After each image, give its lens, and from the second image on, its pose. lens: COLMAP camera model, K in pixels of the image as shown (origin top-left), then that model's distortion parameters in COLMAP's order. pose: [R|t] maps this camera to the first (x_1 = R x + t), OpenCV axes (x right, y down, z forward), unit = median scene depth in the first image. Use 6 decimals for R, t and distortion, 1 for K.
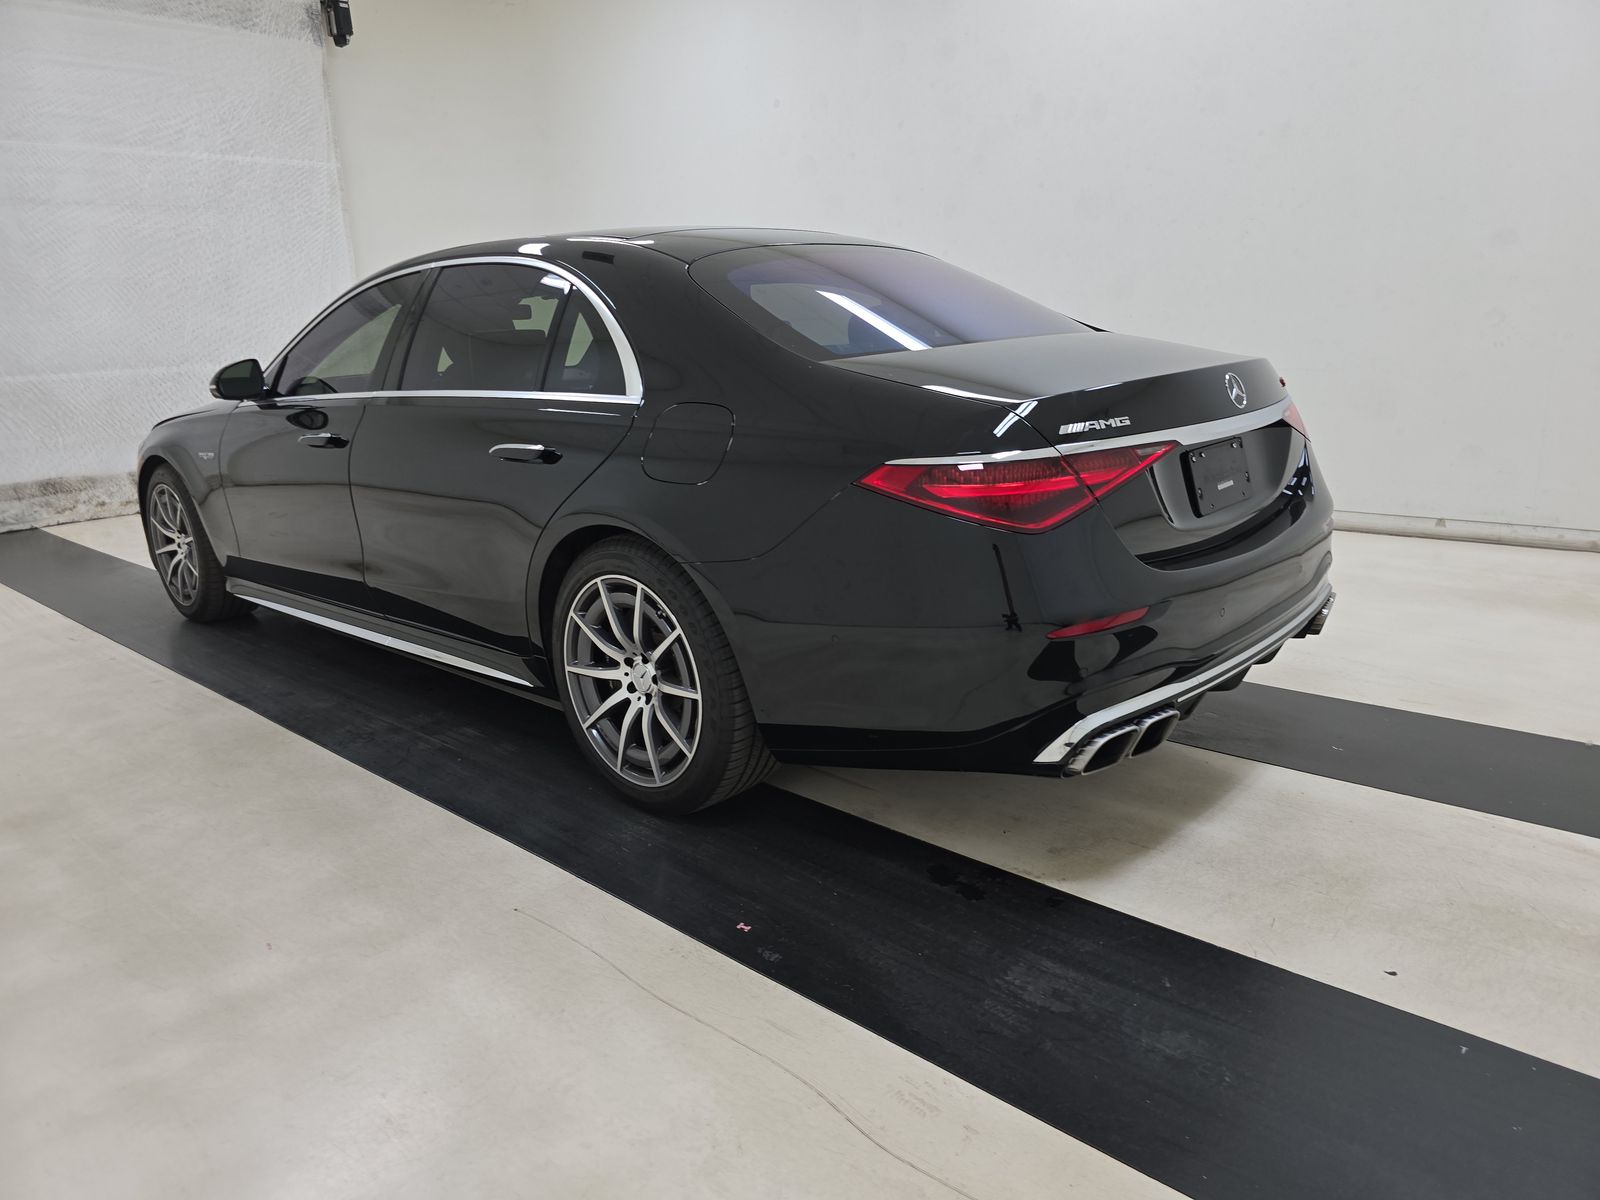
lens RADIAL K [[1070.4, 0, 814.6], [0, 1070.4, 597.8], [0, 0, 1]] dist [0.023489, -0.010244]
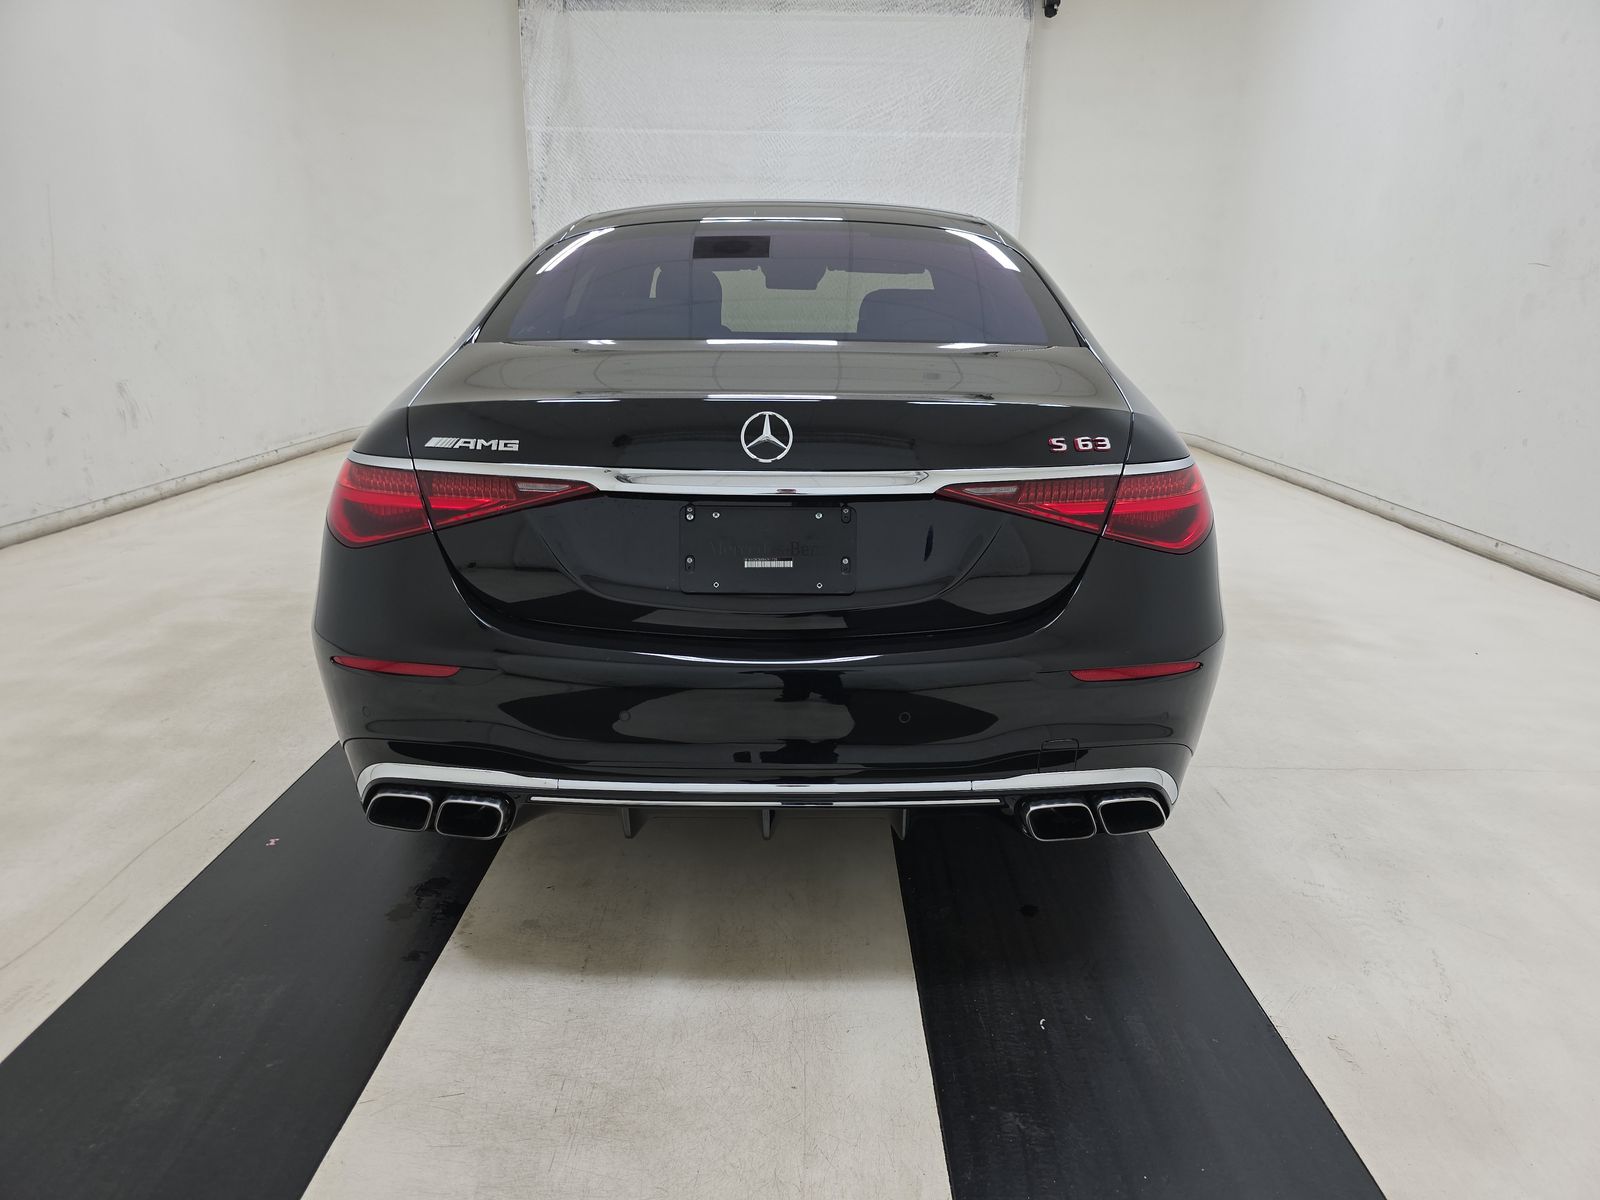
lens RADIAL K [[1070.4, 0, 797.9], [0, 1070.4, 606.3], [0, 0, 1]] dist [0.023489, -0.010244]
pose [[0.679975, 0.253940, -0.687858, 0.274876], [-0.227988, 0.964836, 0.130819, -0.054117], [0.696890, 0.067870, 0.713959, 0.153255]]
